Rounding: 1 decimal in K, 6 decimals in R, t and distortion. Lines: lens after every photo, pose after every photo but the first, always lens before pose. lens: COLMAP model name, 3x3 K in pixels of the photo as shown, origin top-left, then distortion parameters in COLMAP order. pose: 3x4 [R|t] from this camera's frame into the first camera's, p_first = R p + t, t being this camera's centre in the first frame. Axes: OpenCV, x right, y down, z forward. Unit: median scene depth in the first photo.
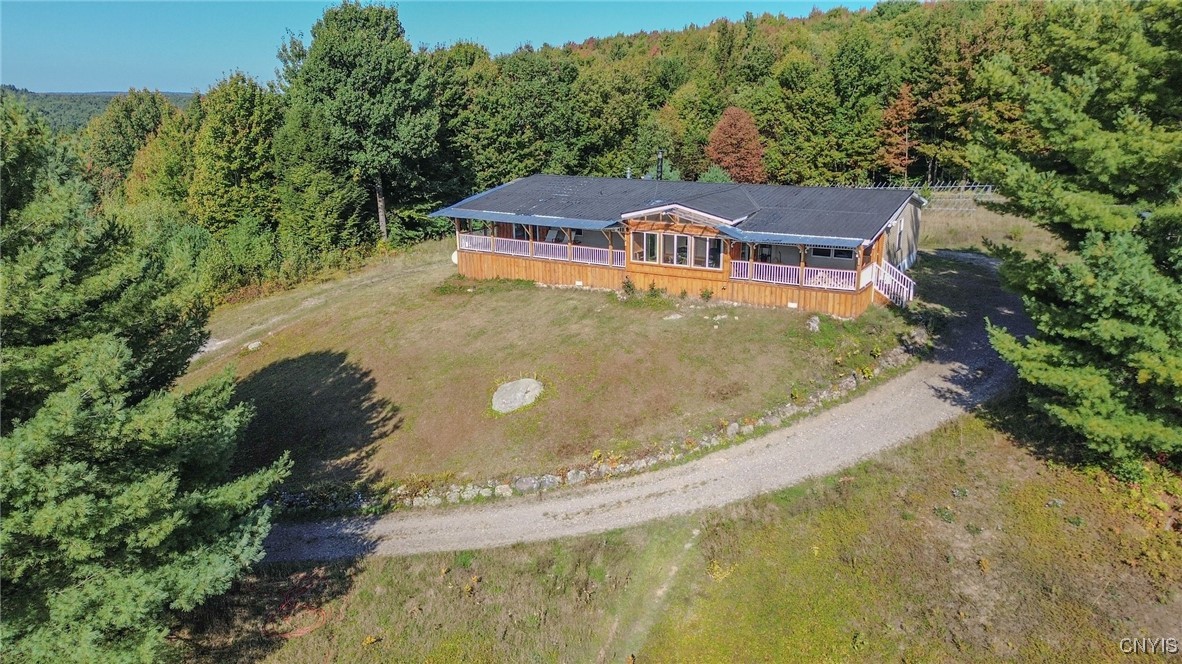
lens RADIAL K [[836.5, 0, 595.8], [0, 836.5, 356.6], [0, 0, 1]] dist [0.047519, -0.040328]
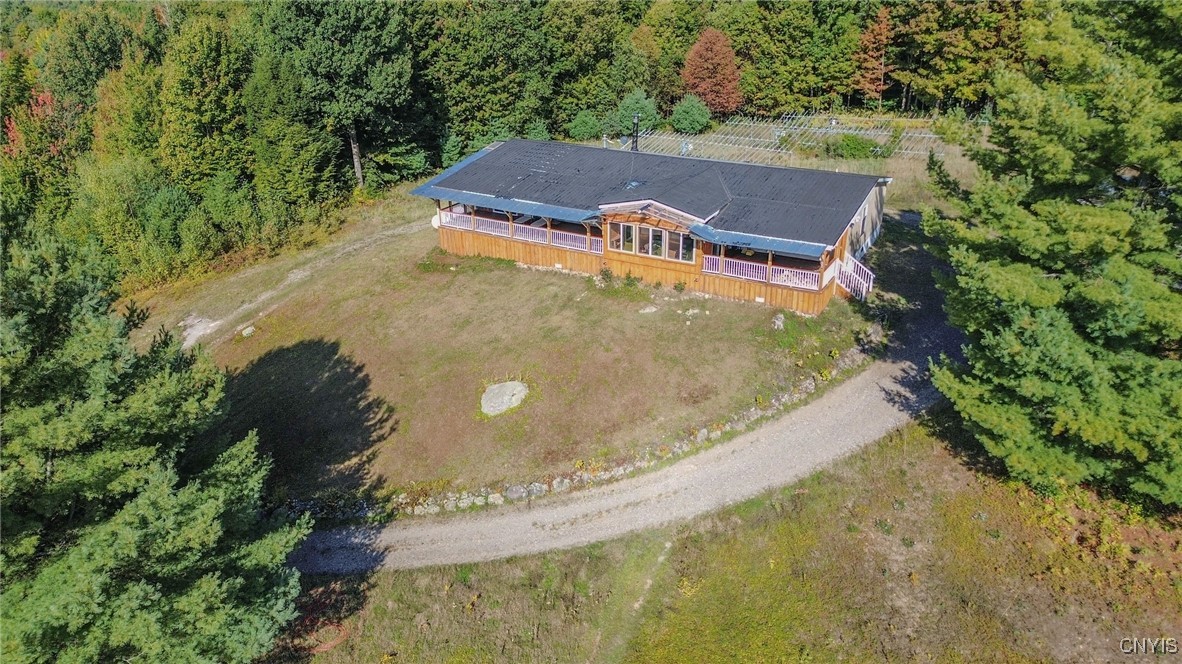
lens RADIAL K [[836.5, 0, 597.0], [0, 836.5, 360.9], [0, 0, 1]] dist [0.047519, -0.040328]
pose [[0.999464, -0.013017, 0.030031, -0.005460], [0.008291, 0.988281, 0.152423, -0.149134], [-0.031663, -0.152093, 0.987859, -0.057660]]
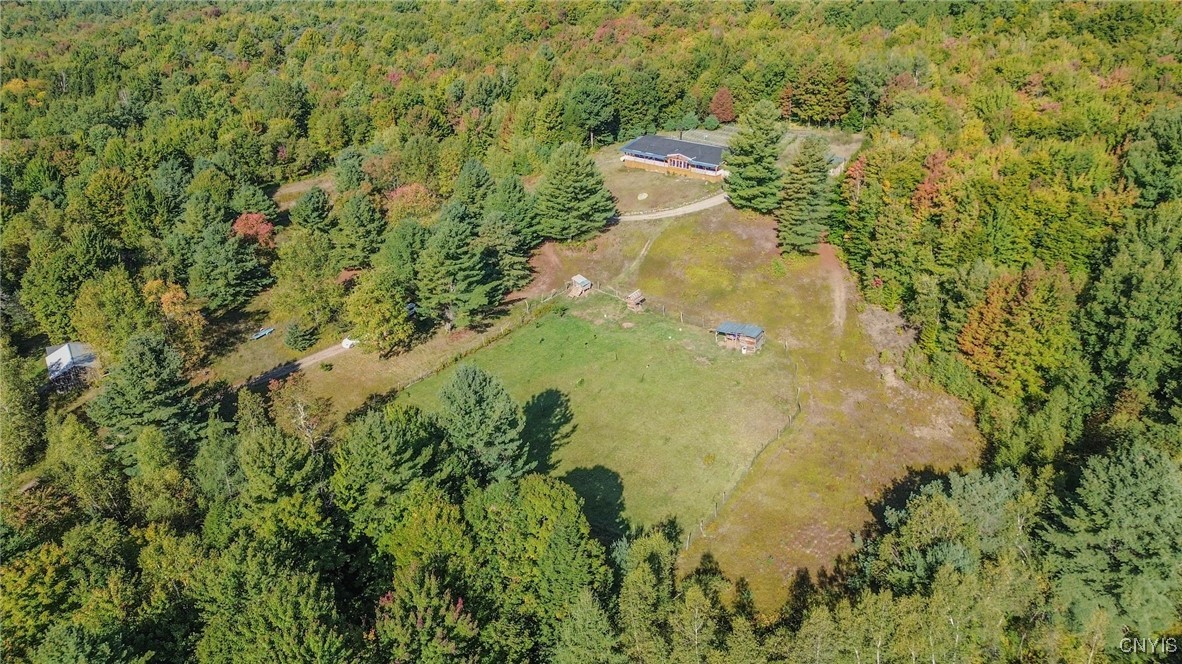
lens RADIAL K [[836.5, 0, 593.1], [0, 836.5, 343.4], [0, 0, 1]] dist [0.047519, -0.040328]
pose [[0.995404, 0.046403, -0.083776, 0.062519], [-0.030494, 0.982816, 0.182053, 0.007812], [0.090784, -0.178661, 0.979713, -3.654006]]
